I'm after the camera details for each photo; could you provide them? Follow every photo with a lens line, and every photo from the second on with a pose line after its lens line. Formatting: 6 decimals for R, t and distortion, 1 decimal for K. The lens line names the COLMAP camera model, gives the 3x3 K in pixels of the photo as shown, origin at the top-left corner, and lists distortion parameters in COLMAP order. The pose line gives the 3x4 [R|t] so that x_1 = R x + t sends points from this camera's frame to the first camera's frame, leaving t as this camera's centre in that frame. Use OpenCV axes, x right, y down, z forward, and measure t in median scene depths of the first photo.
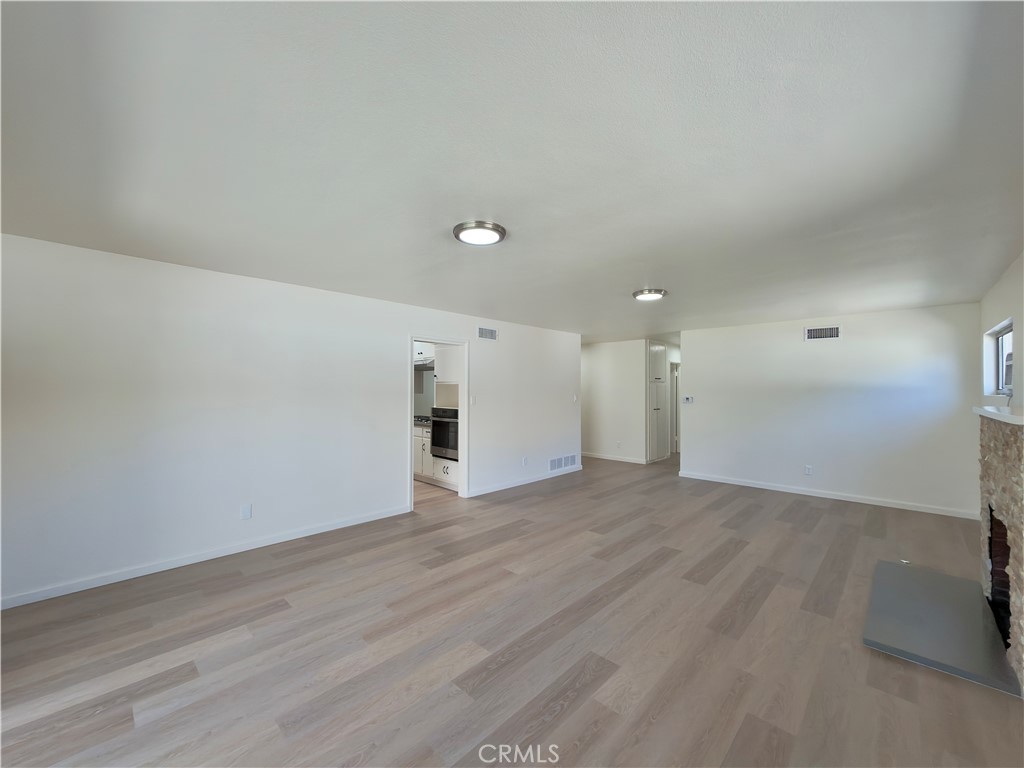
lens RADIAL K [[409.0, 0, 514.0], [0, 409.0, 387.4], [0, 0, 1]] dist [-0.001868, 0.000201]
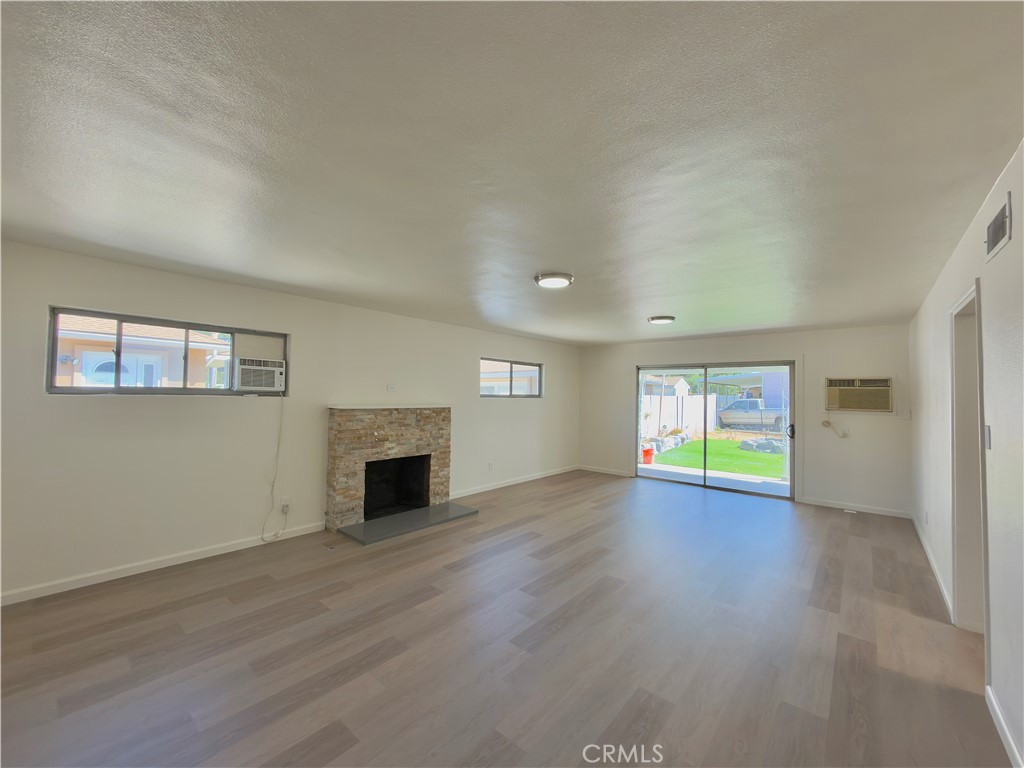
lens RADIAL K [[409.0, 0, 511.6], [0, 409.0, 383.6], [0, 0, 1]] dist [-0.001868, 0.000201]
pose [[-0.998297, -0.025241, -0.052600, 0.473736], [-0.023645, 0.999247, -0.030752, 0.005428], [0.053337, -0.029456, -0.998142, 1.859026]]
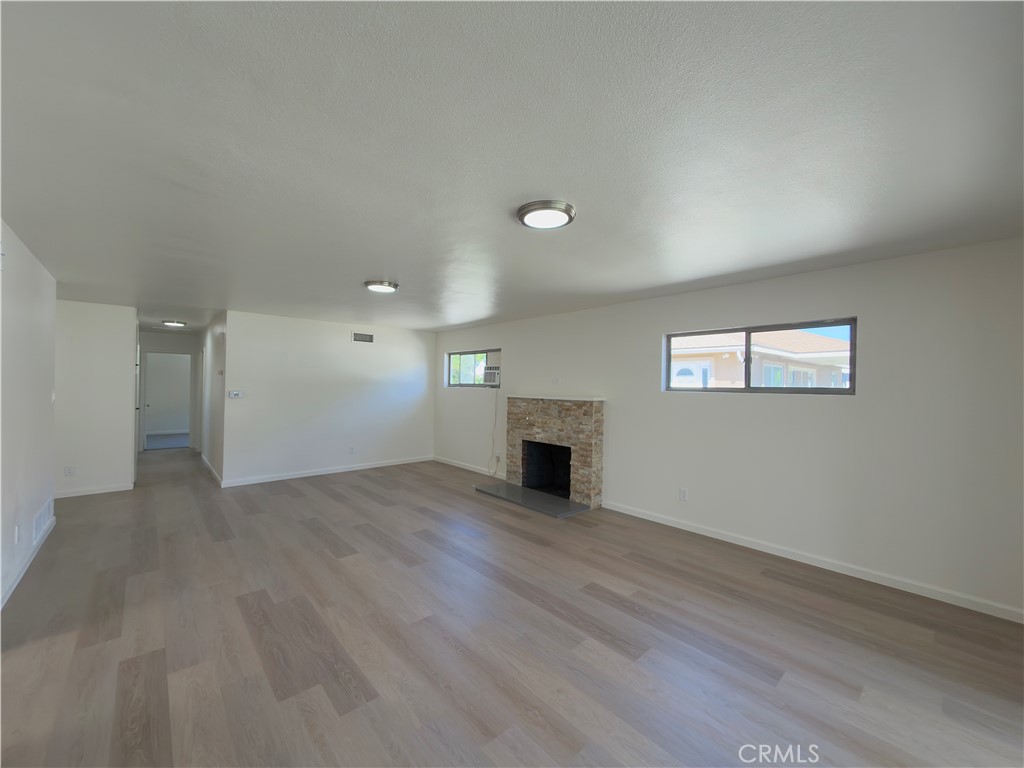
lens RADIAL K [[409.0, 0, 511.5], [0, 409.0, 383.2], [0, 0, 1]] dist [-0.001868, 0.000201]
pose [[0.078156, -0.001169, 0.996940, -0.627719], [-0.015562, 0.999876, 0.002393, -0.004598], [-0.996820, -0.015701, 0.078128, 0.628706]]
